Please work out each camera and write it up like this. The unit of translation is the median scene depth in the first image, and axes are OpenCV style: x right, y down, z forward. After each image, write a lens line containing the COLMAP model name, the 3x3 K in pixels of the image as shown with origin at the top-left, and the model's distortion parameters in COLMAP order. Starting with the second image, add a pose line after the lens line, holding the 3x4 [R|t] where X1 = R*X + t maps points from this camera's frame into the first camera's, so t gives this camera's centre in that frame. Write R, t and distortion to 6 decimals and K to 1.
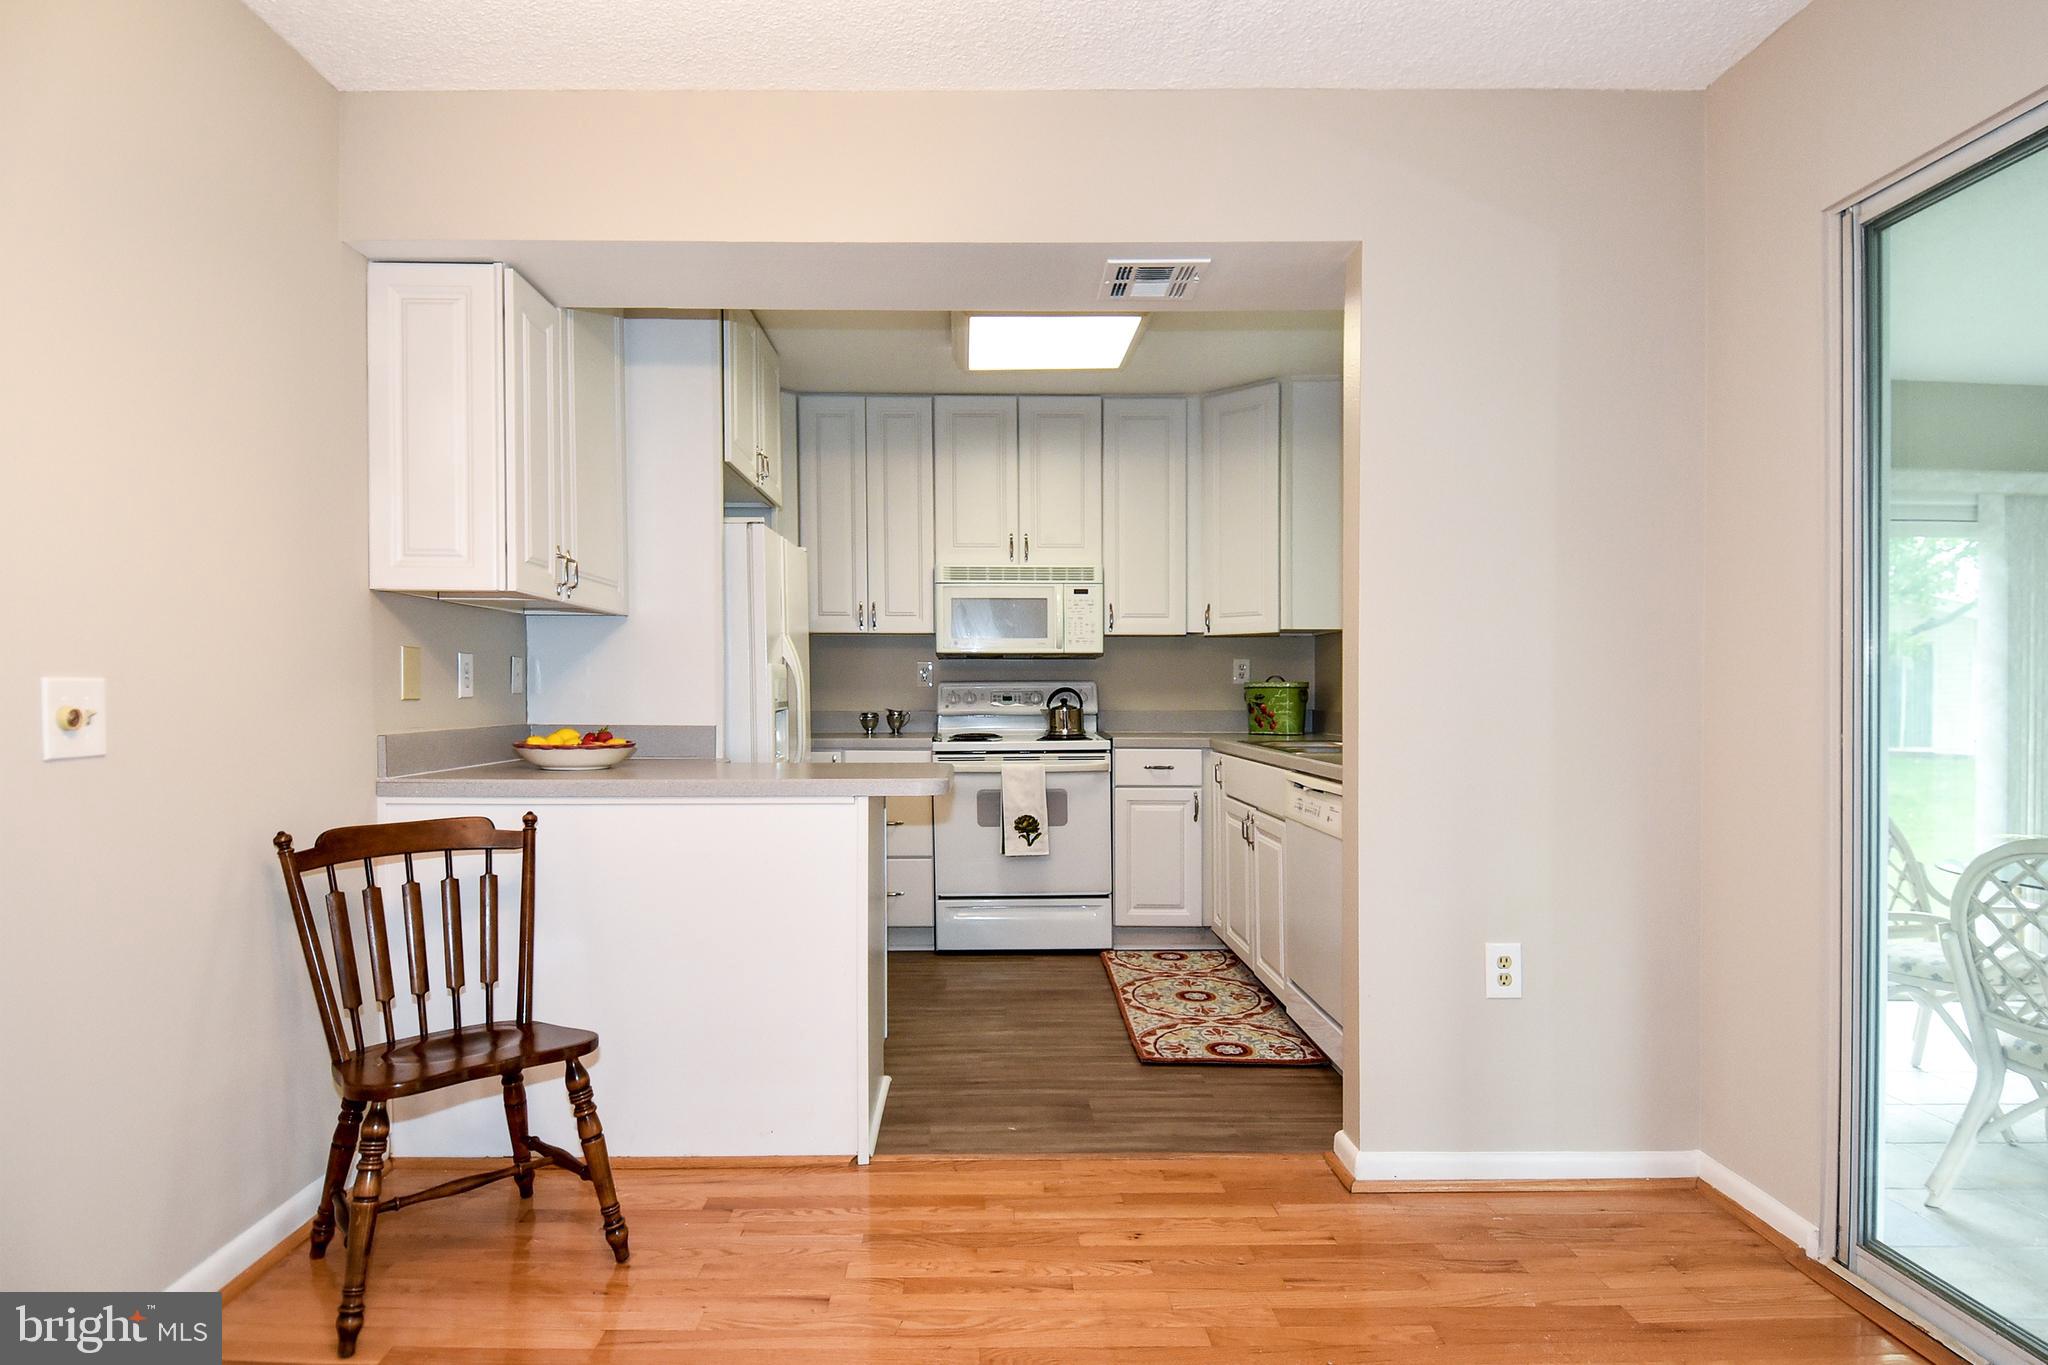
lens RADIAL K [[1048.5, 0, 902.5], [0, 1048.5, 690.2], [0, 0, 1]] dist [0.003884, 0.000169]
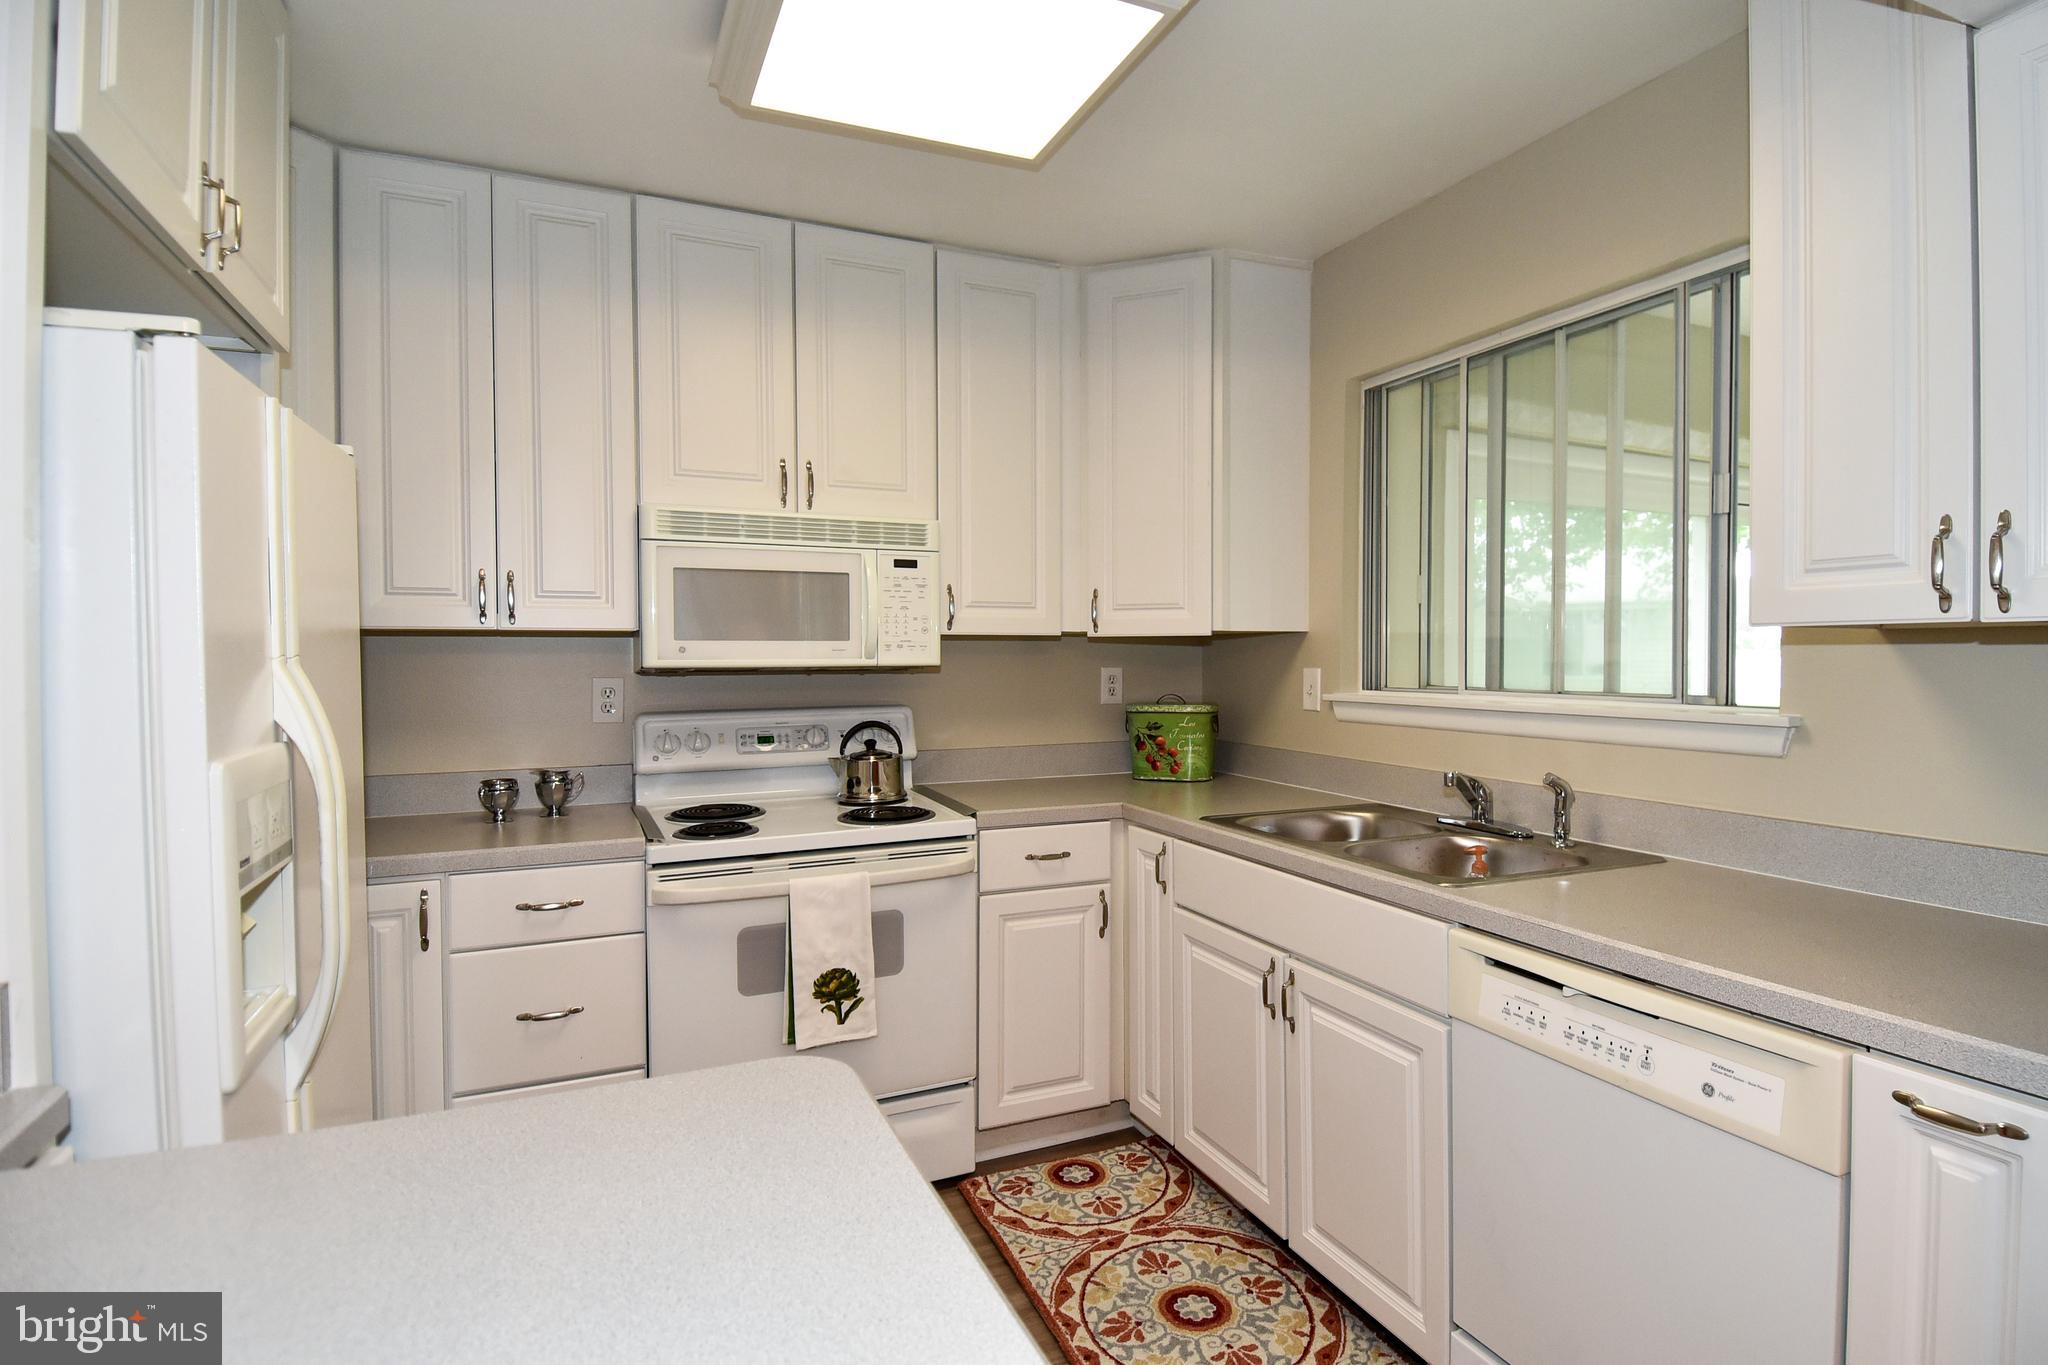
lens RADIAL K [[1070.3, 0, 1057.8], [0, 1070.3, 637.3], [0, 0, 1]] dist [0.024855, -0.001031]
pose [[0.884117, -0.002330, 0.467260, -0.040837], [0.010067, 0.999850, -0.014062, -0.044399], [-0.467157, 0.017136, 0.884008, 0.439029]]
